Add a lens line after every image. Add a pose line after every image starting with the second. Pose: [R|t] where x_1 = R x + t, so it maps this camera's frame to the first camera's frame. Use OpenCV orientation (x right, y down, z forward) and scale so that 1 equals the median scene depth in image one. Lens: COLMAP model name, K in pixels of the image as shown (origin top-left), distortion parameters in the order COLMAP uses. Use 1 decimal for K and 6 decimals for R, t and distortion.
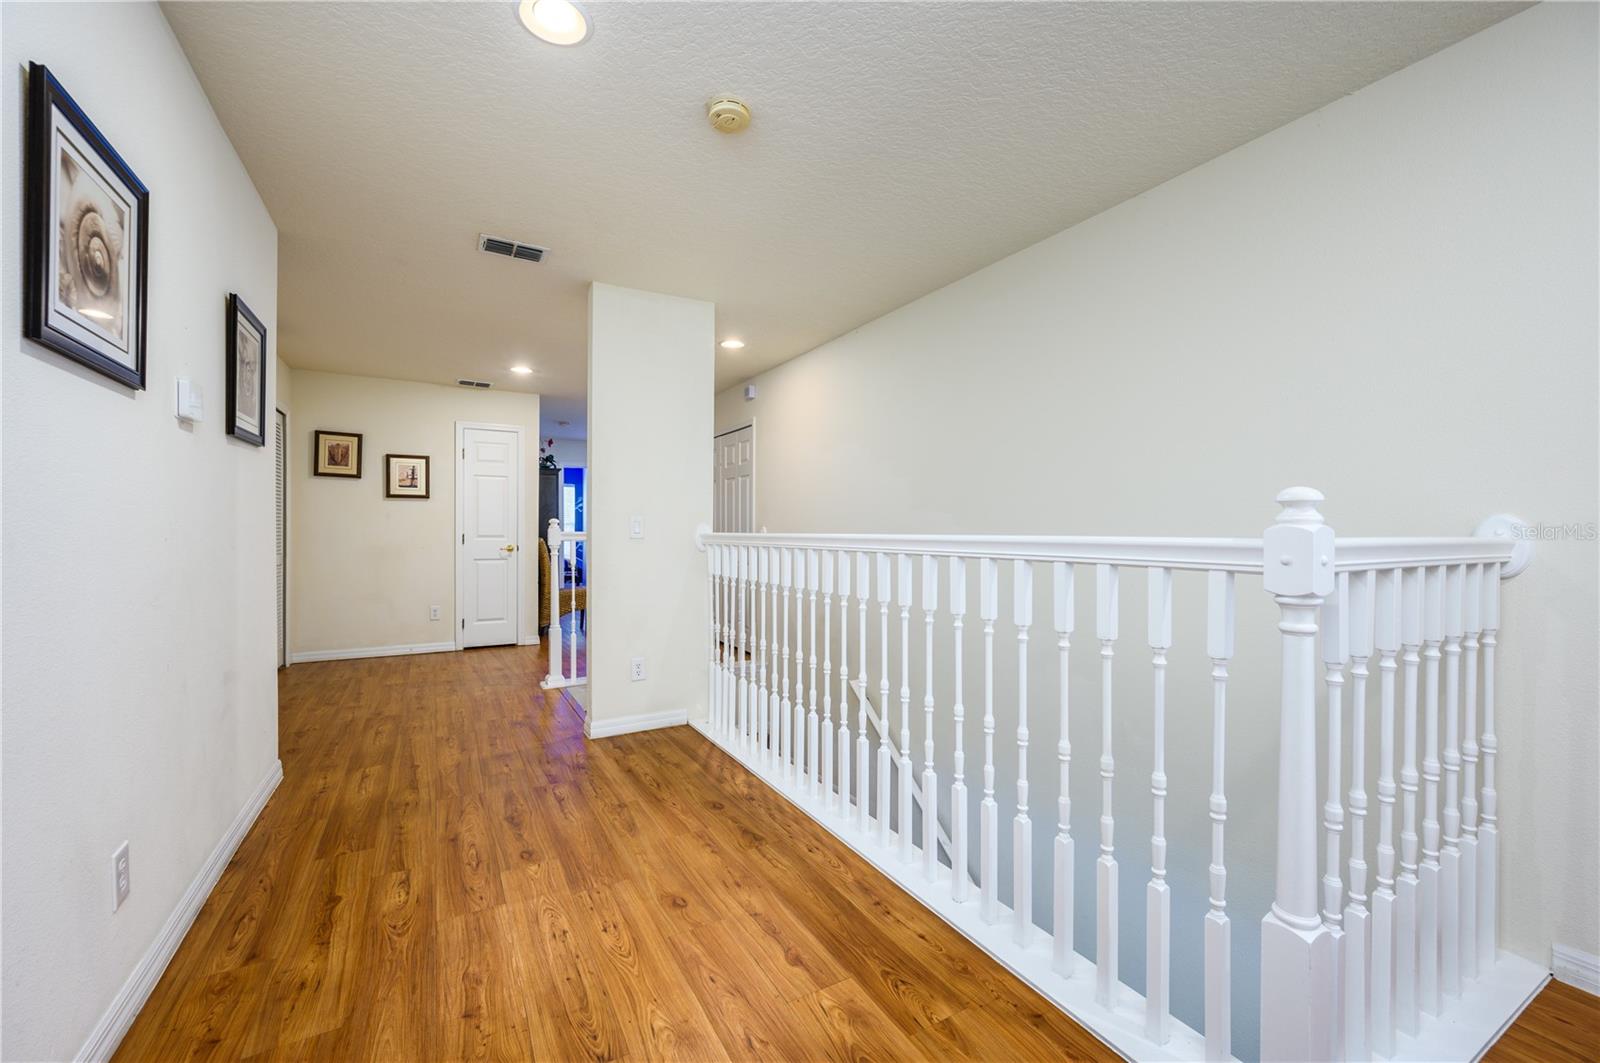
lens RADIAL K [[636.2, 0, 805.7], [0, 636.2, 532.8], [0, 0, 1]] dist [-0.000426, -0.000270]
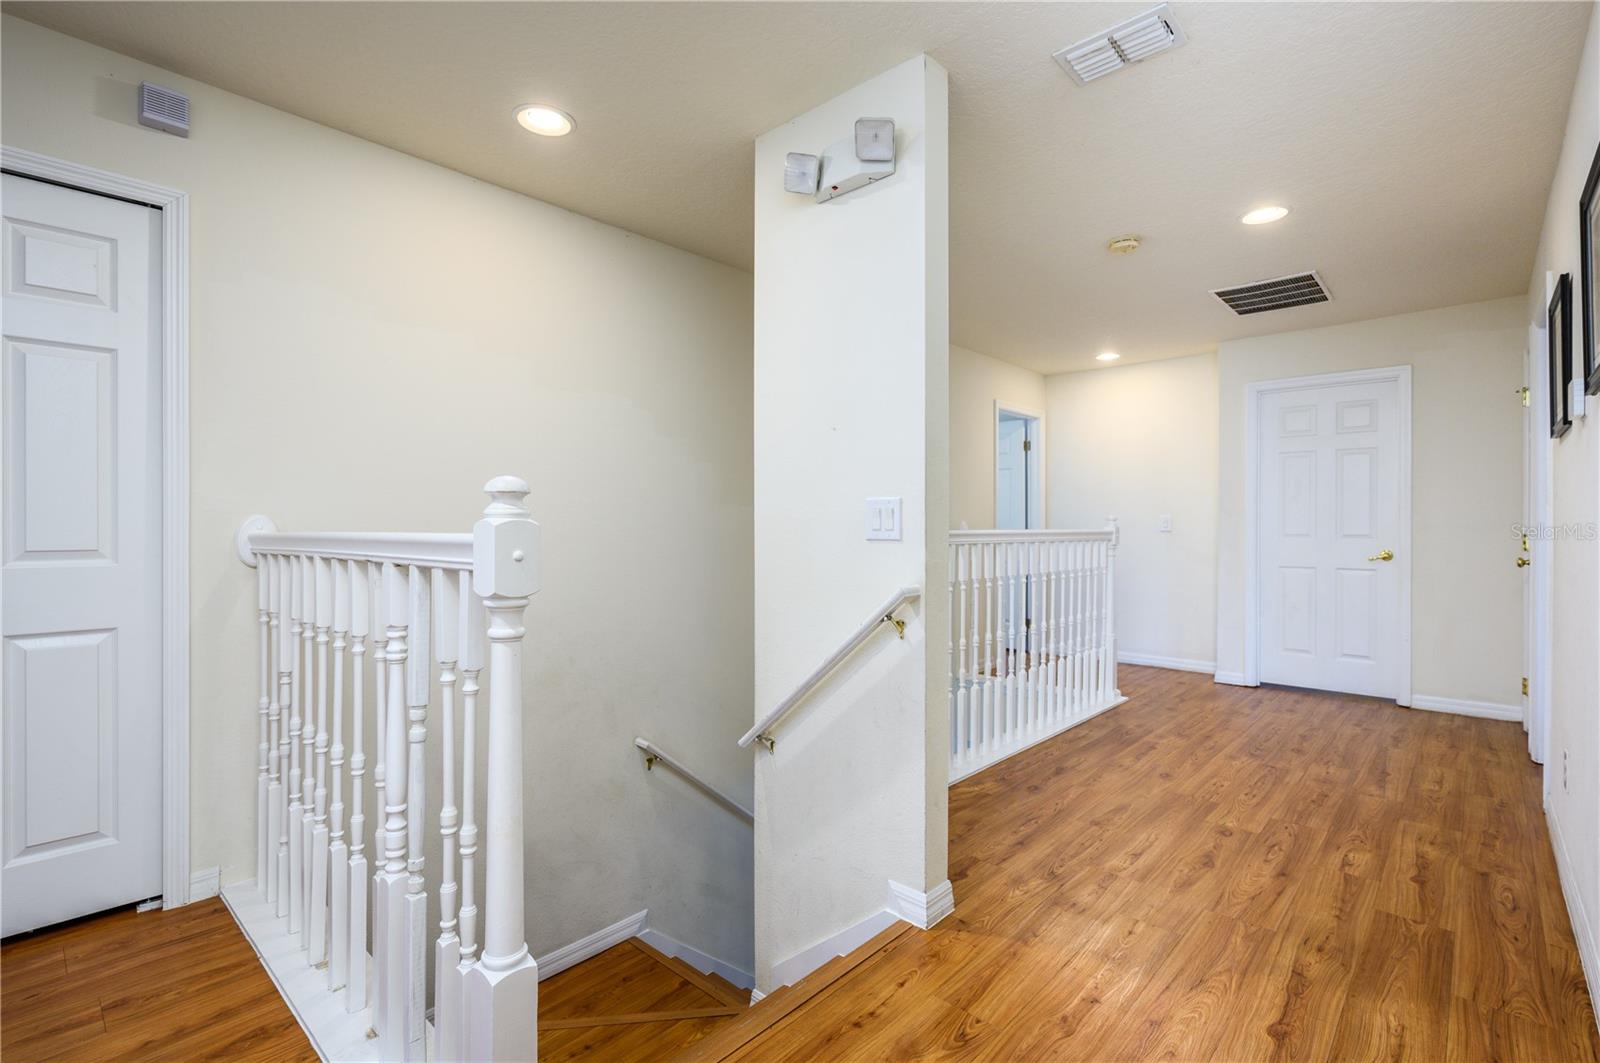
lens RADIAL K [[731.4, 0, 800.0], [0, 731.4, 531.5], [0, 0, 1]] dist [0.000489, 0.000019]
pose [[-0.290026, -0.007722, 0.956988, -1.367699], [-0.000139, 0.999968, 0.008027, -0.005594], [-0.957019, 0.002195, -0.290018, 1.991267]]
